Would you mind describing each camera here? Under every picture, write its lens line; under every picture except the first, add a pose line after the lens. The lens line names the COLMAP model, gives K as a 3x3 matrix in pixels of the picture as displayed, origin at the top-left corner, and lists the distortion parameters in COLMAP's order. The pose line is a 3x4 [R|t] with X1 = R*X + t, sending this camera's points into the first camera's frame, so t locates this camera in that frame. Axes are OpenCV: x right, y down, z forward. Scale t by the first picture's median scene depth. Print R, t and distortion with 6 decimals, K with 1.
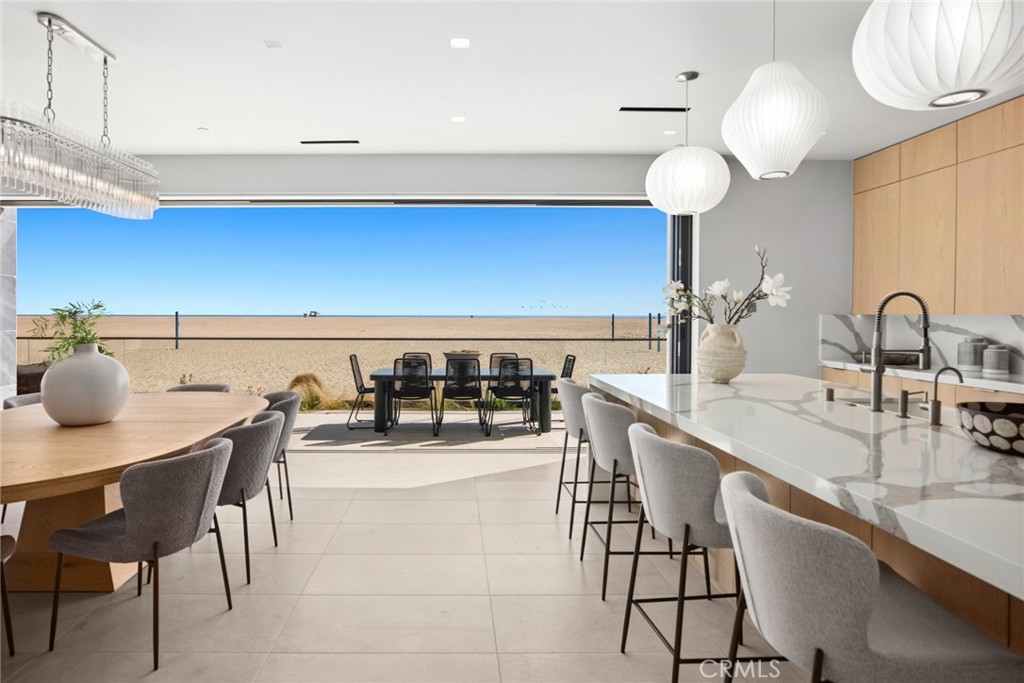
lens RADIAL K [[556.5, 0, 459.8], [0, 556.5, 323.1], [0, 0, 1]] dist [-0.029838, 0.008452]
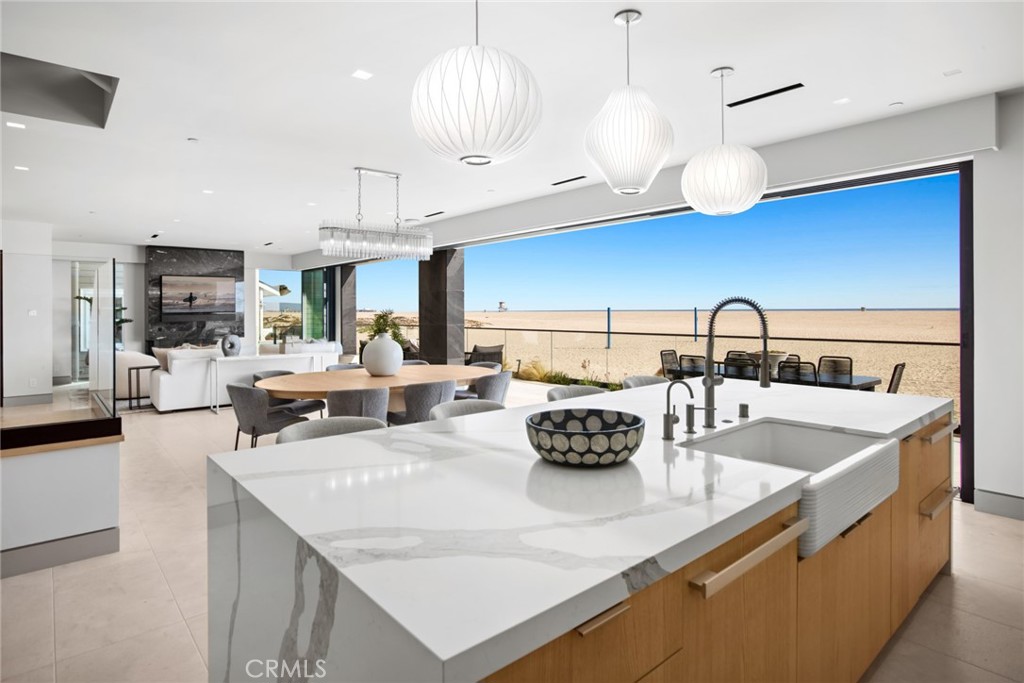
lens RADIAL K [[556.5, 0, 515.9], [0, 556.5, 312.5], [0, 0, 1]] dist [-0.029838, 0.008452]
pose [[0.650129, -0.002305, -0.759820, 0.490880], [-0.004154, 0.999970, -0.006588, -0.010074], [0.759813, 0.007439, 0.650100, 0.054774]]
